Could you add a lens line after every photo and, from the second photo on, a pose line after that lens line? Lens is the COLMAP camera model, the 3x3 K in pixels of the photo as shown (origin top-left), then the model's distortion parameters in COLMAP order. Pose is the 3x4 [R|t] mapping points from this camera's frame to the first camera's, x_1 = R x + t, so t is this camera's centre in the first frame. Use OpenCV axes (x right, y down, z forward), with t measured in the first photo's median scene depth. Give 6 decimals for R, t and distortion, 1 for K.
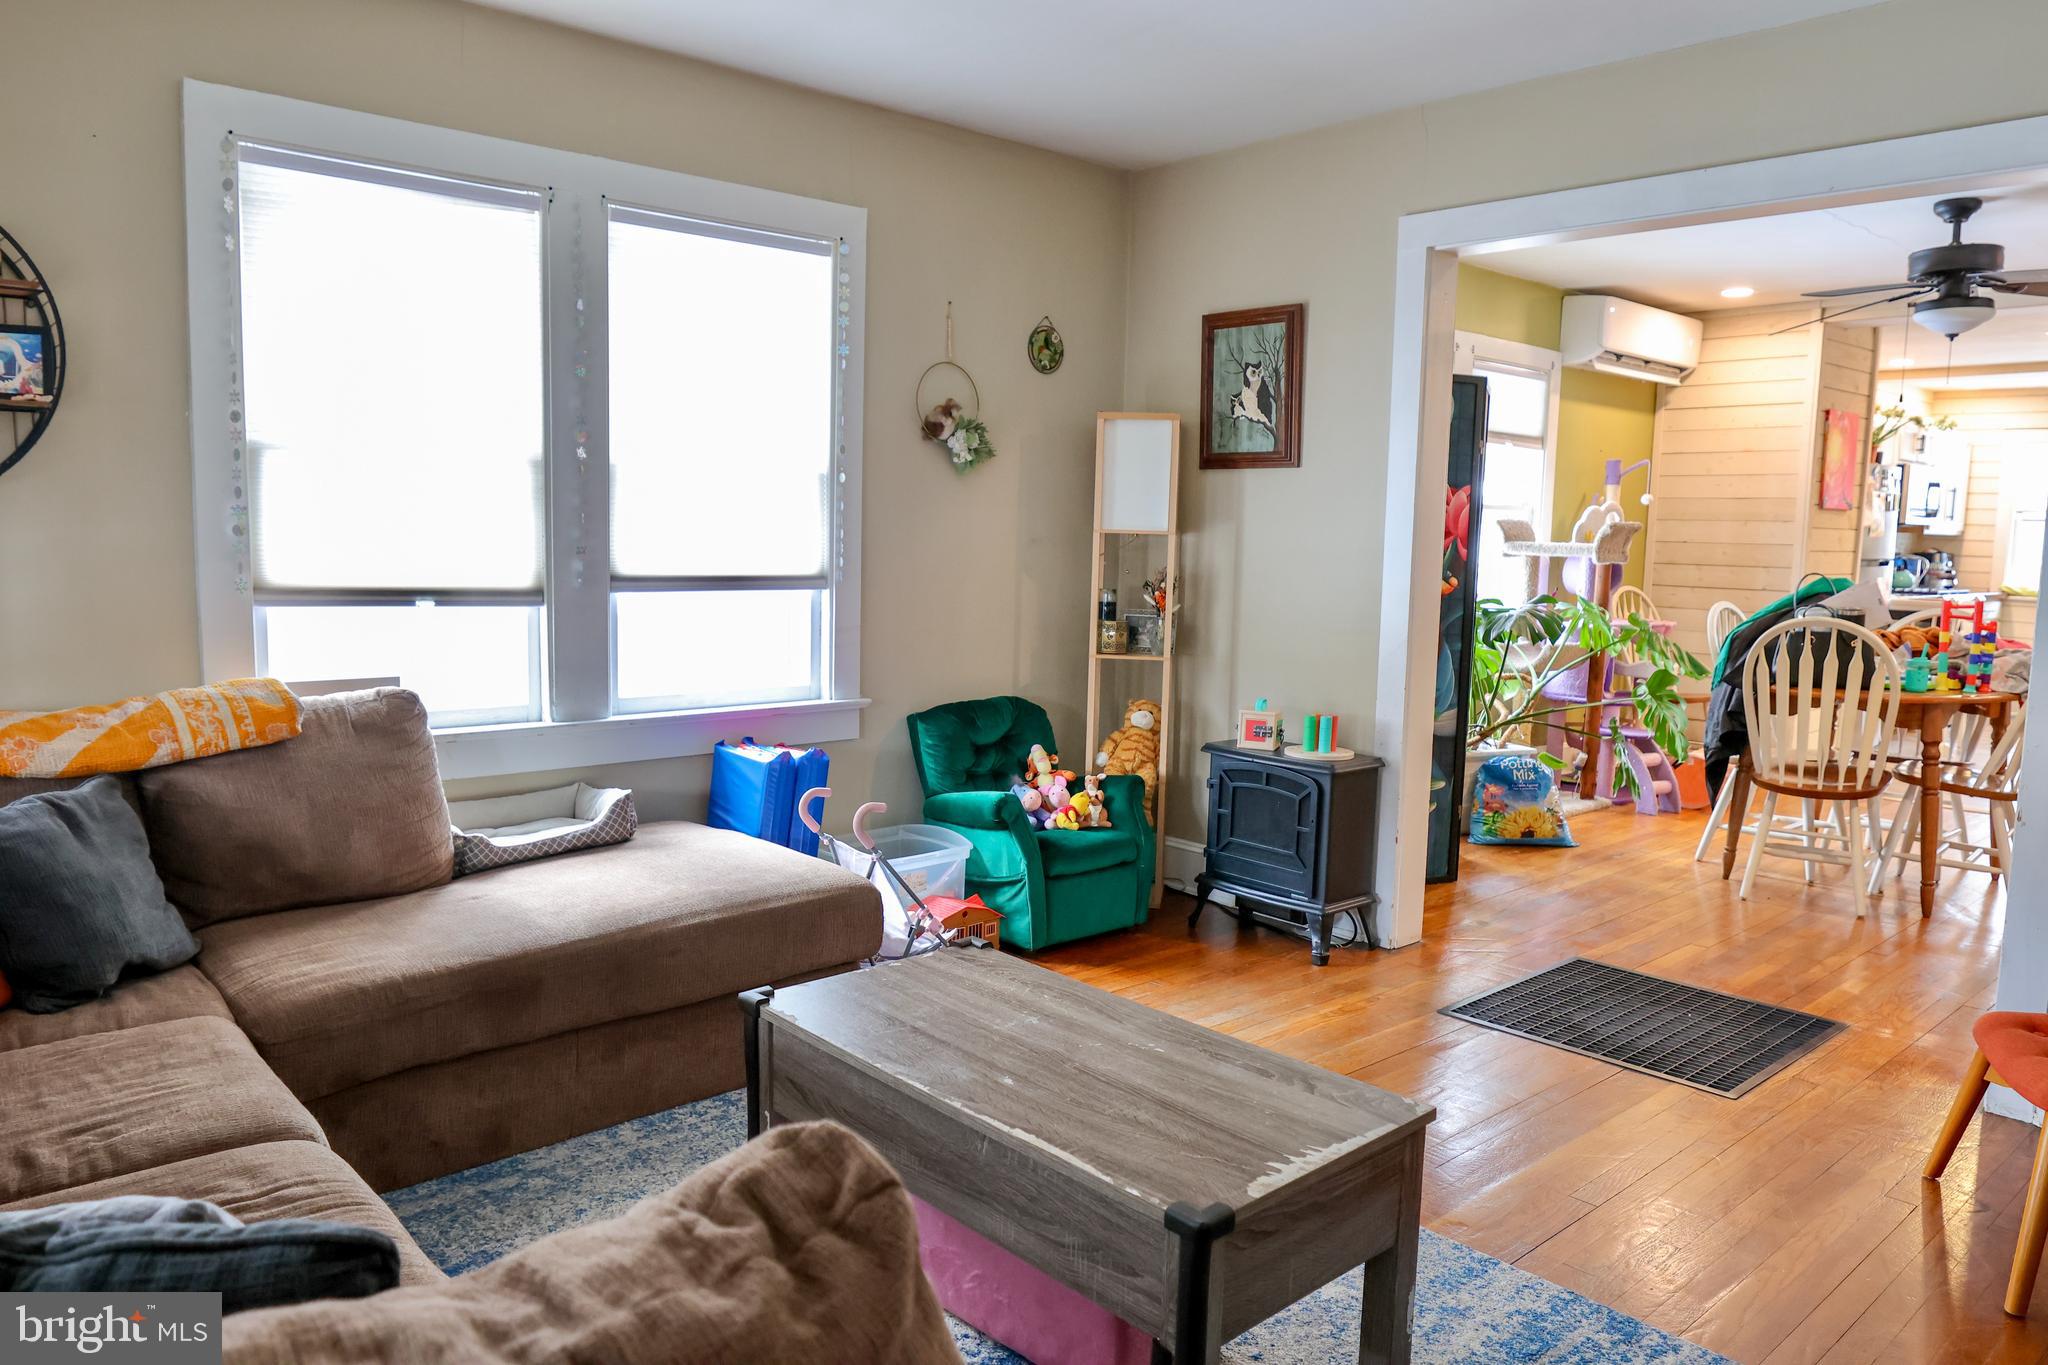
lens RADIAL K [[1422.3, 0, 1018.8], [0, 1422.3, 695.1], [0, 0, 1]] dist [-0.053496, 0.024690]
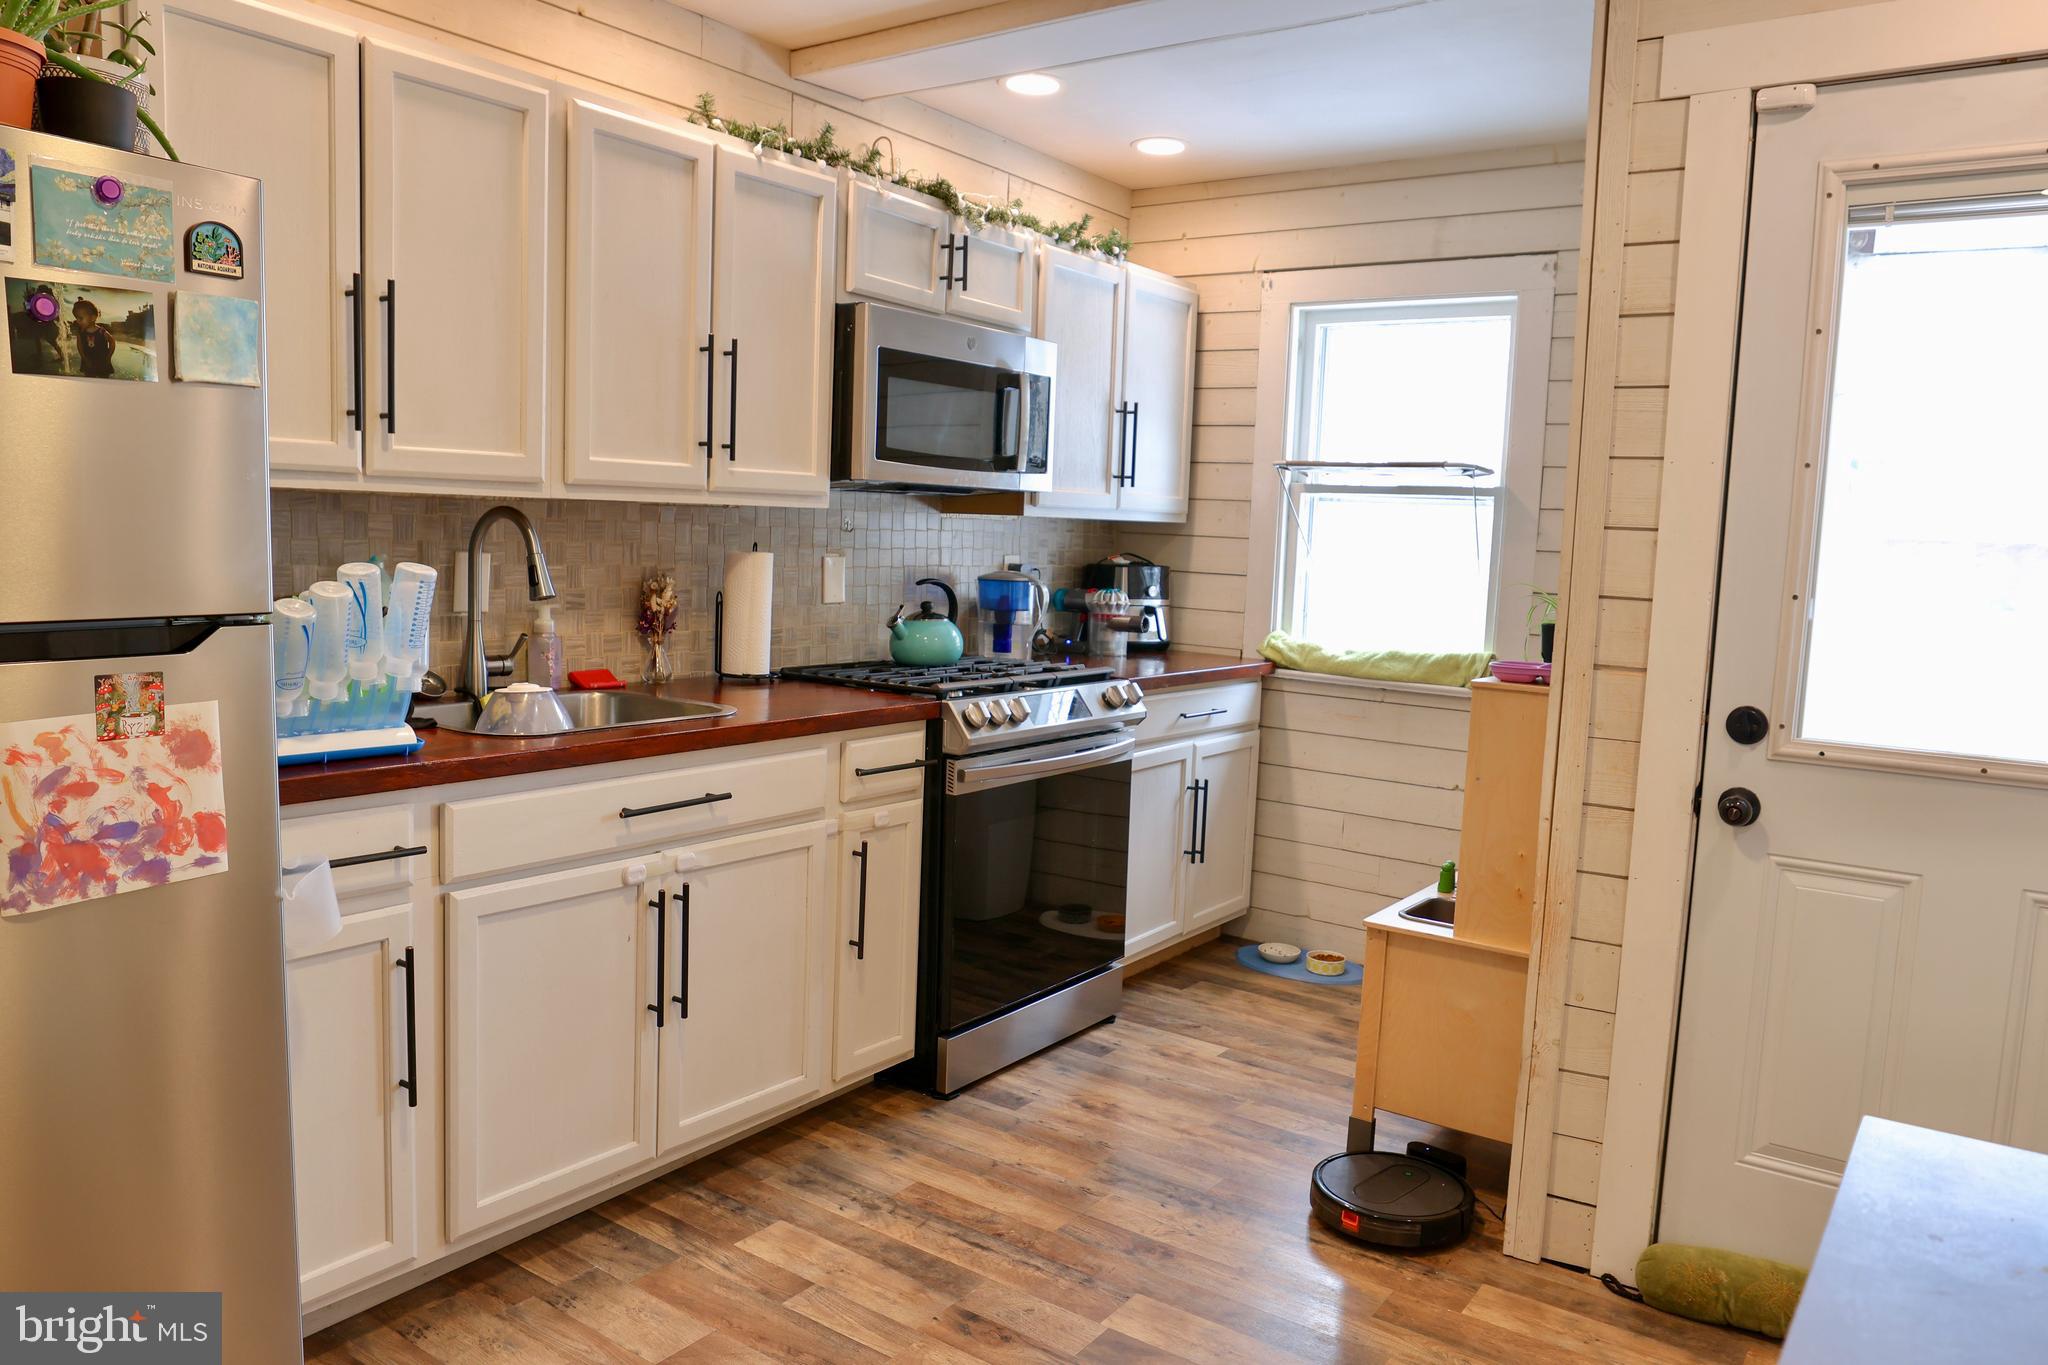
lens RADIAL K [[1422.3, 0, 1018.8], [0, 1422.3, 695.1], [0, 0, 1]] dist [-0.053496, 0.024690]
pose [[0.975473, -0.012293, 0.219775, 0.754274], [0.011529, 0.999922, 0.004758, -0.092352], [-0.219817, -0.002108, 0.975539, 0.835609]]
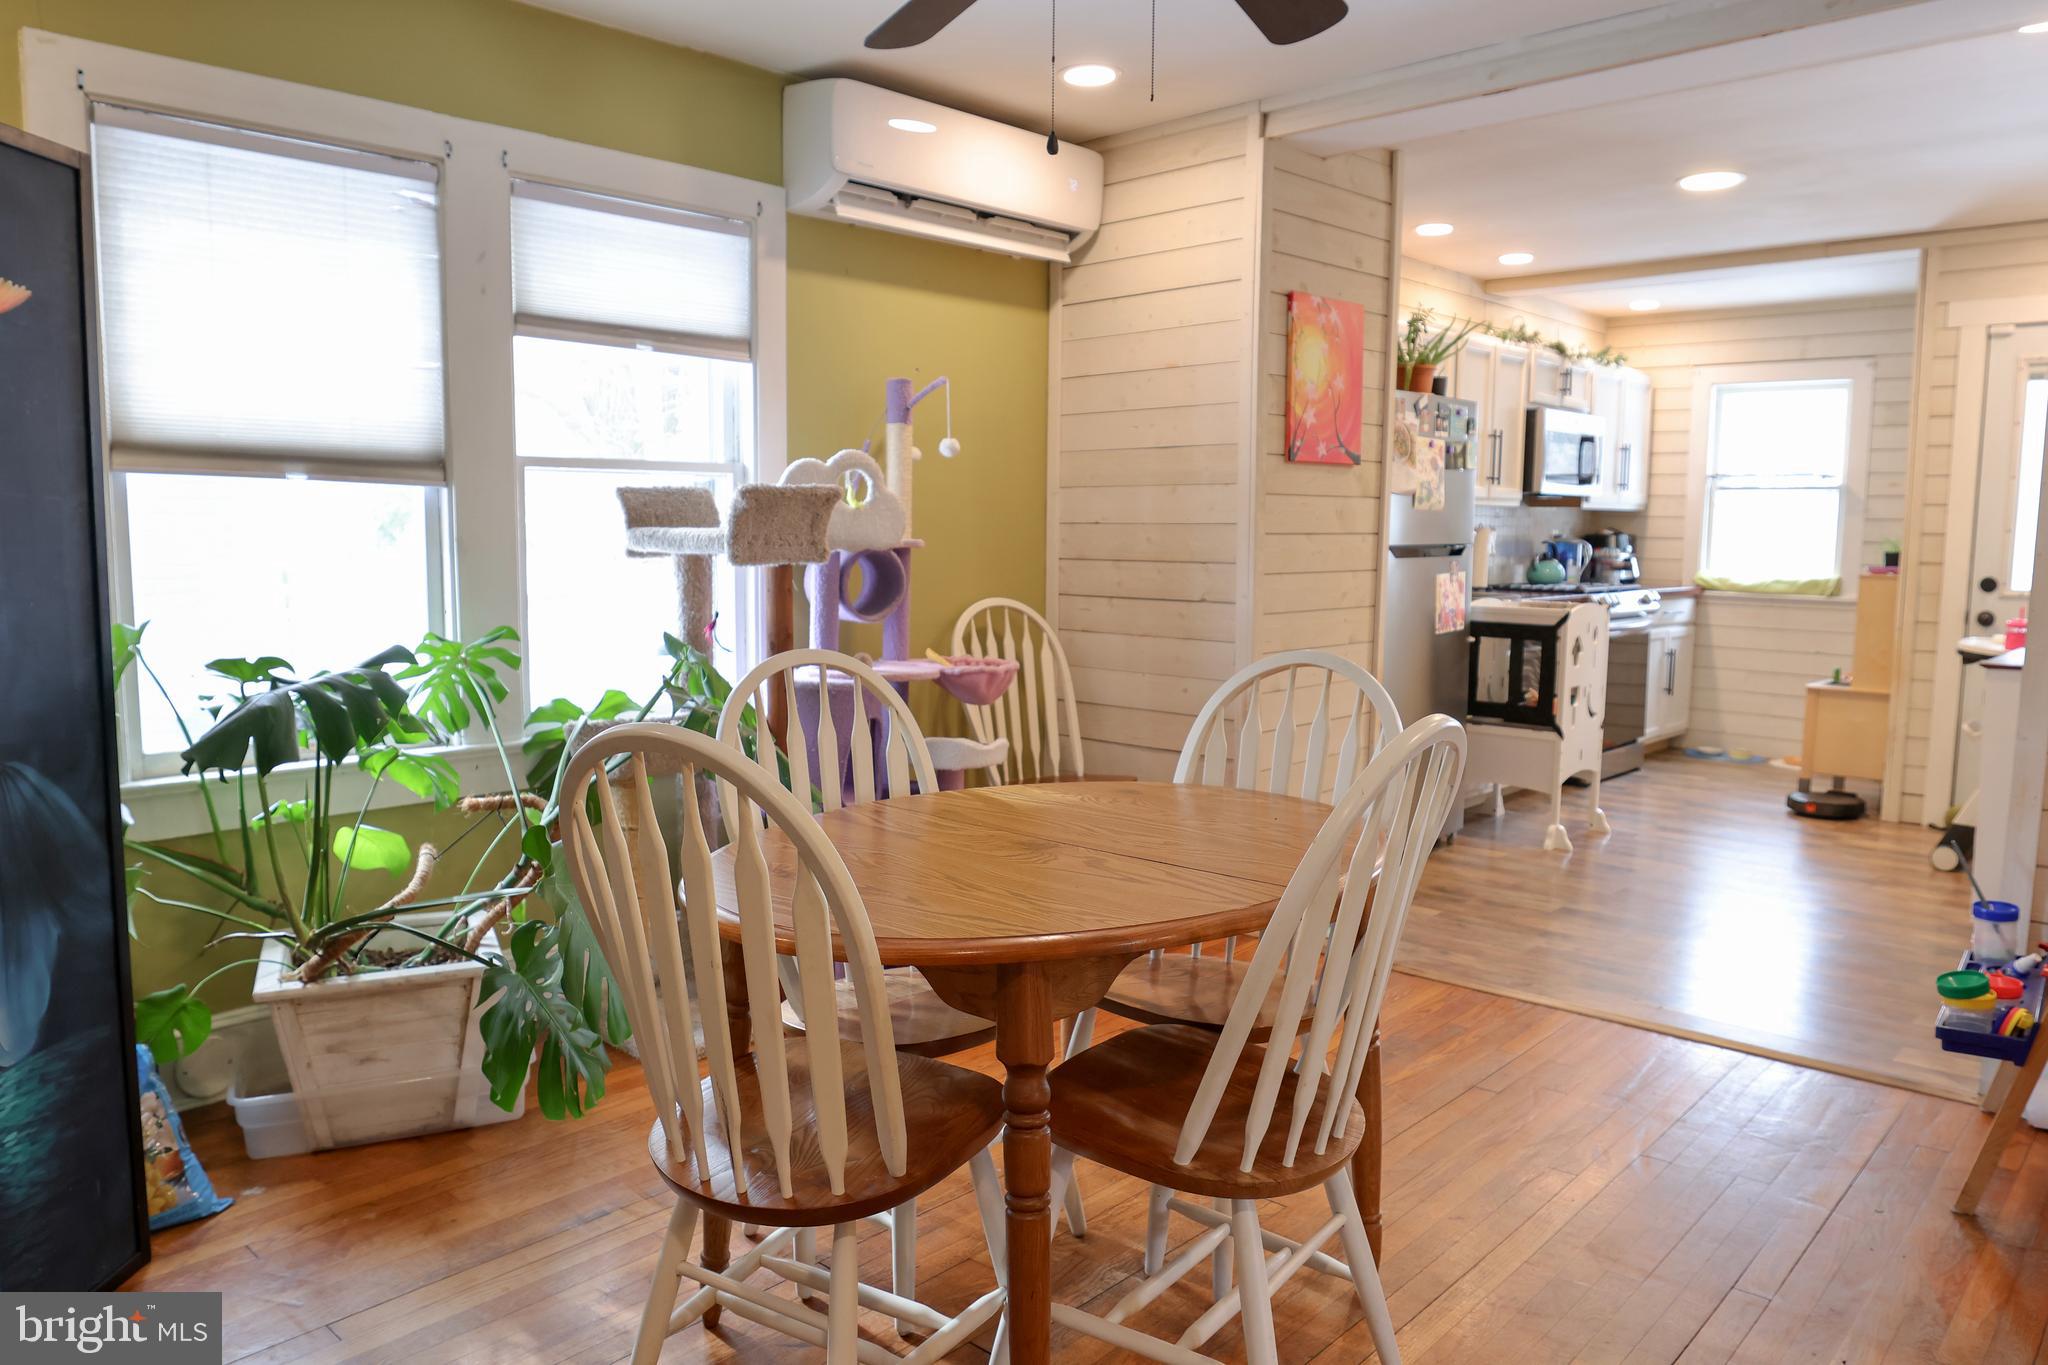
lens RADIAL K [[1417.0, 0, 1024.0], [0, 1417.0, 682.5], [0, 0, 1]] dist [-0.058098, 0.030101]
pose [[0.995676, -0.024196, 0.089684, 0.393595], [0.024747, 0.999681, -0.005045, -0.038504], [-0.089533, 0.007243, 0.995957, 0.405430]]
